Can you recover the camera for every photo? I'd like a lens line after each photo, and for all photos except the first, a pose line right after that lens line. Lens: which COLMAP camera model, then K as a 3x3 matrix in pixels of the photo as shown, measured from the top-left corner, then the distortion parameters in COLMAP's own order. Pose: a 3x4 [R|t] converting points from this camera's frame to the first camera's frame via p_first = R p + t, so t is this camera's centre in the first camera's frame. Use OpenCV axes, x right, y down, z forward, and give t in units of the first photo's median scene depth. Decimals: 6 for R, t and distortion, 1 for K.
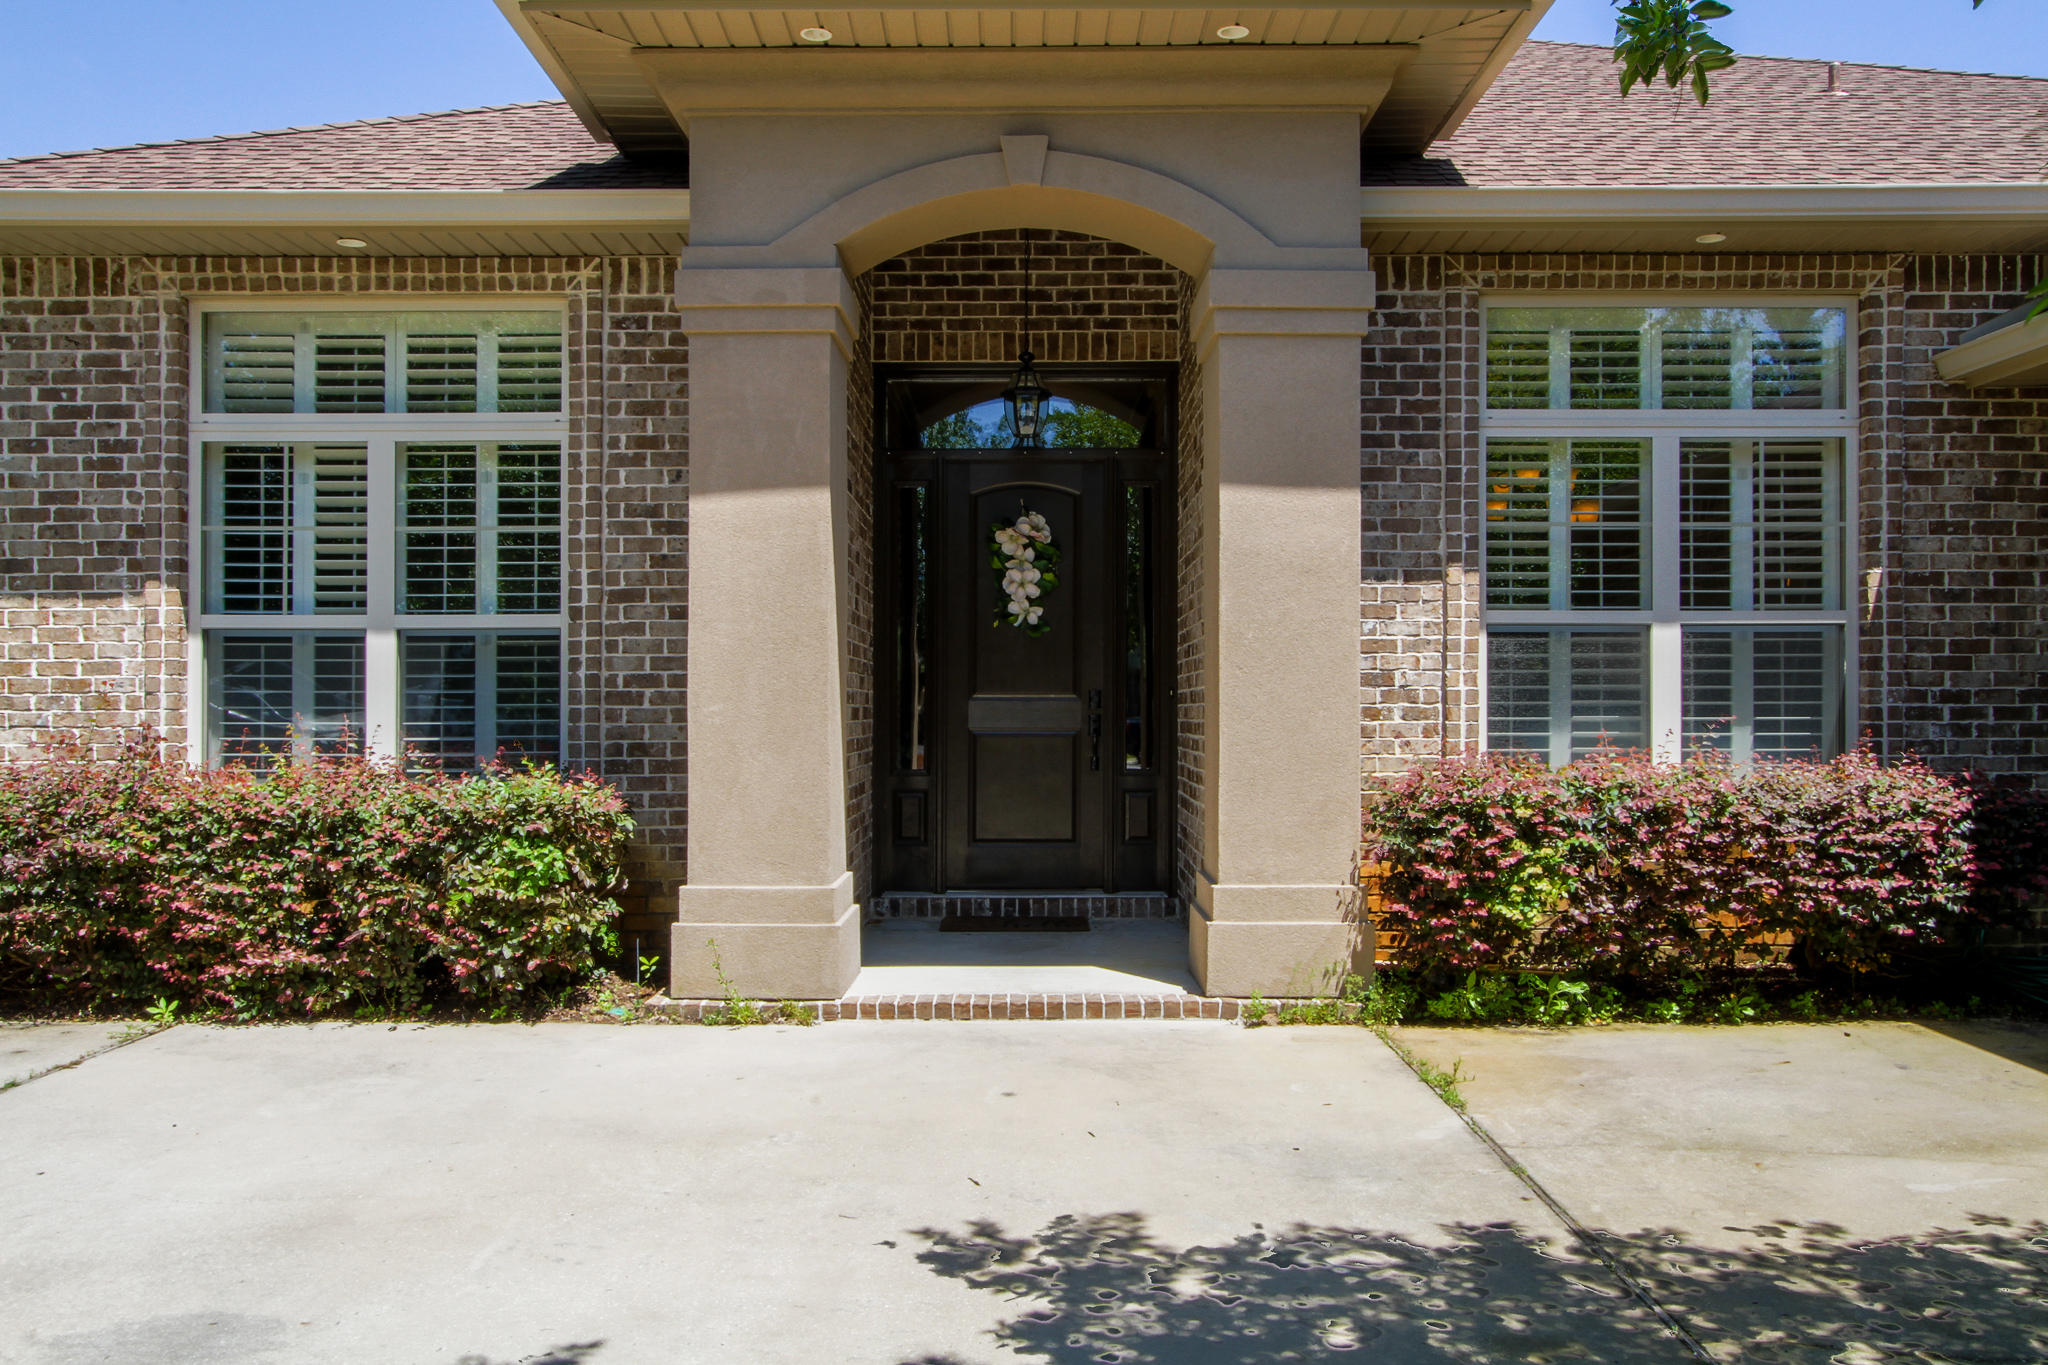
lens RADIAL K [[1685.8, 0, 1022.4], [0, 1685.8, 675.7], [0, 0, 1]] dist [0.008035, 0.003184]
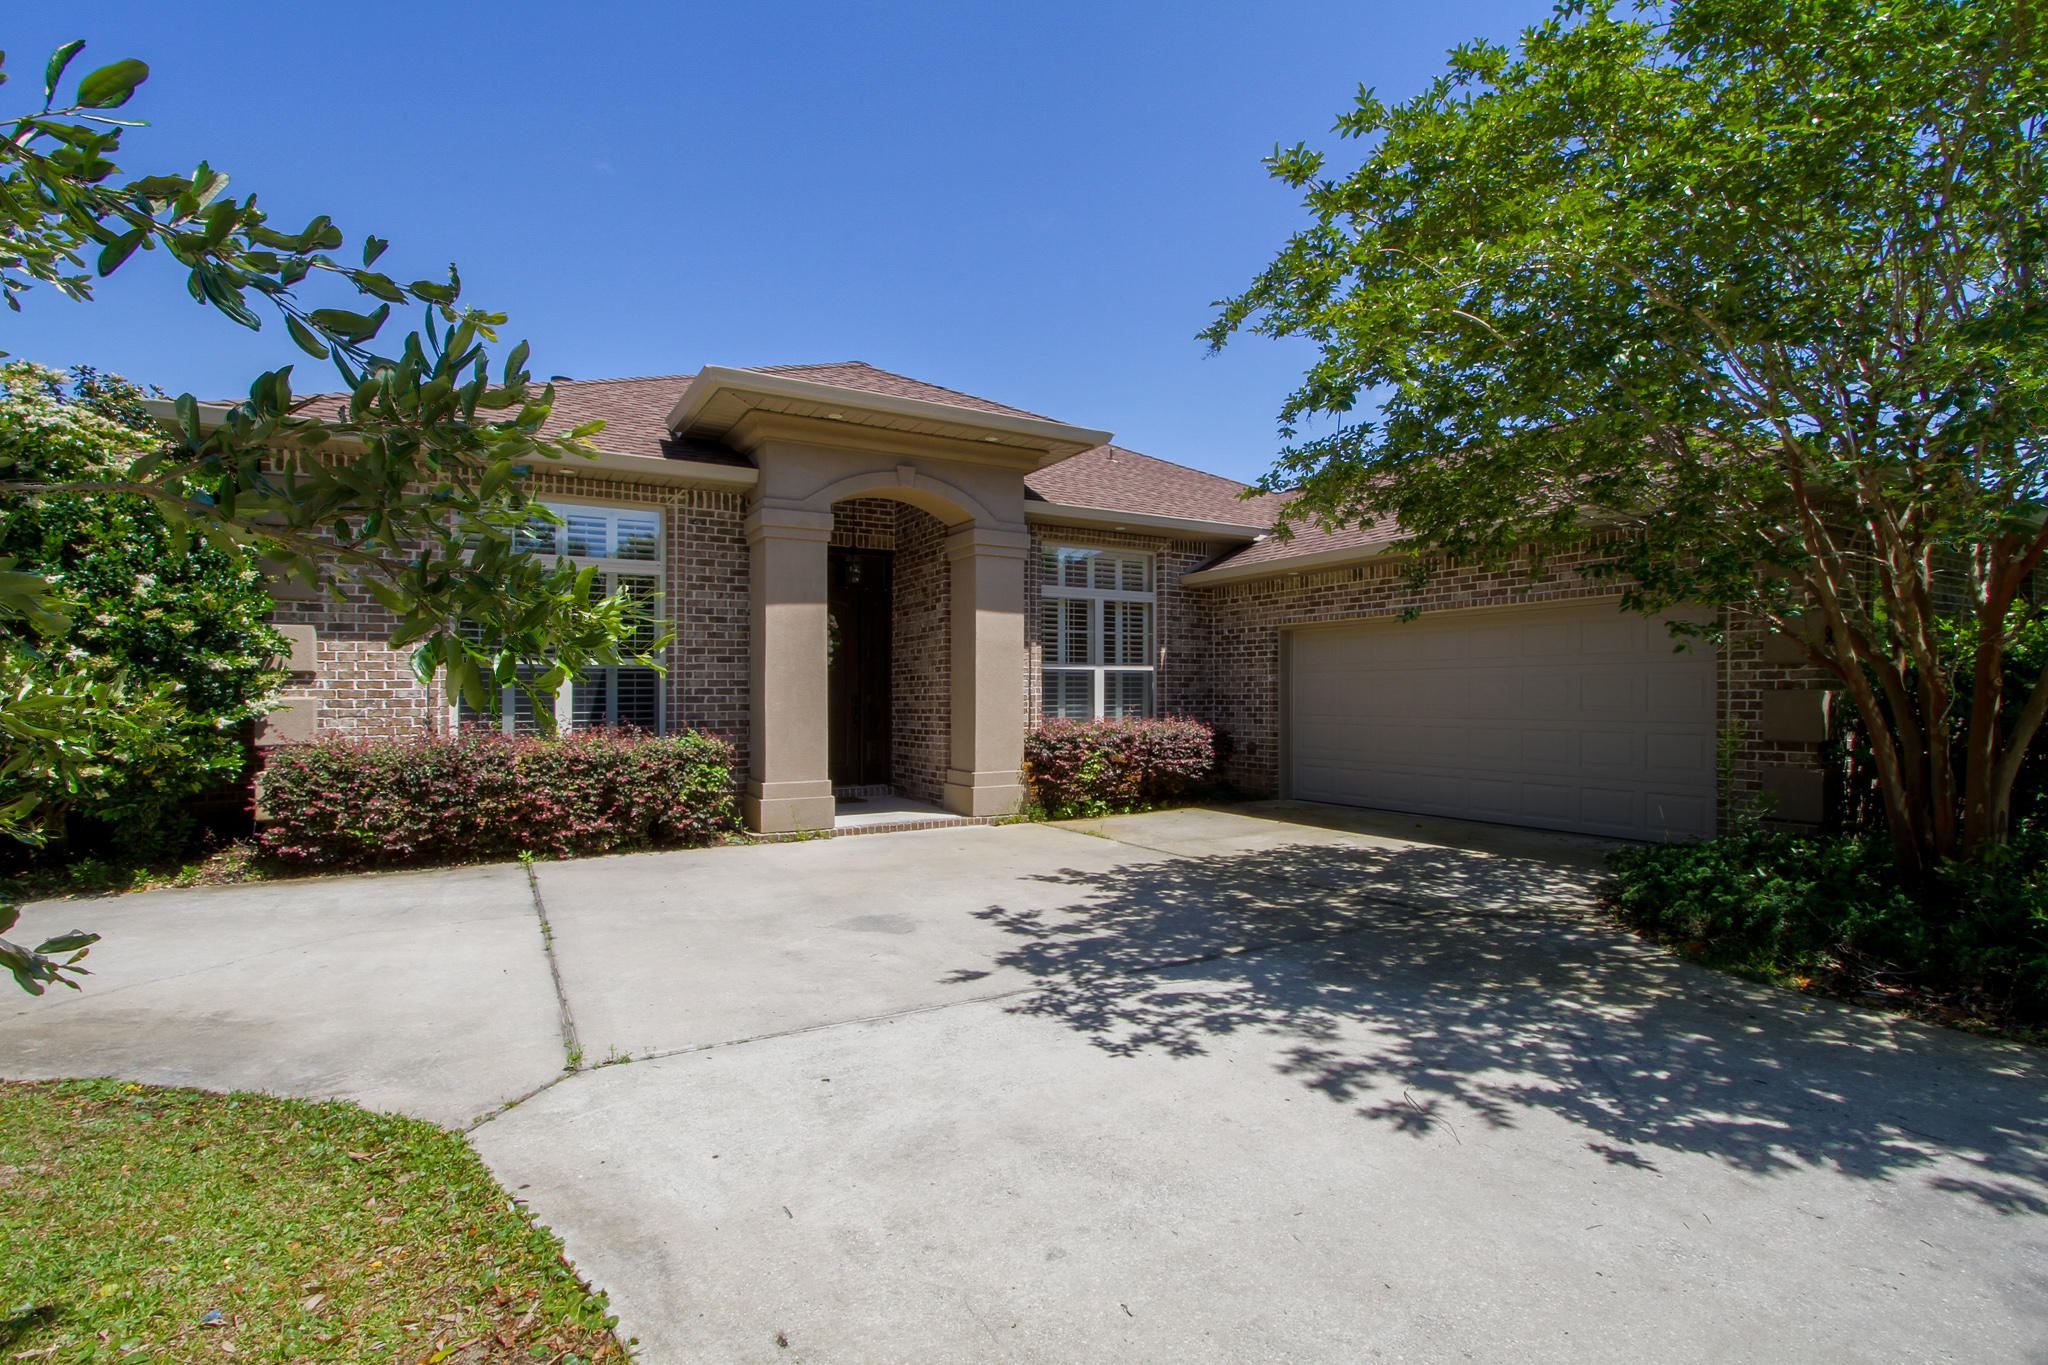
lens RADIAL K [[943.3, 0, 1025.2], [0, 943.3, 692.2], [0, 0, 1]] dist [0.000763, 0.000004]
pose [[0.863263, -0.000645, 0.504754, -0.476839], [-0.003942, 0.999960, 0.008020, -0.006957], [-0.504739, -0.008913, 0.863226, -0.228491]]
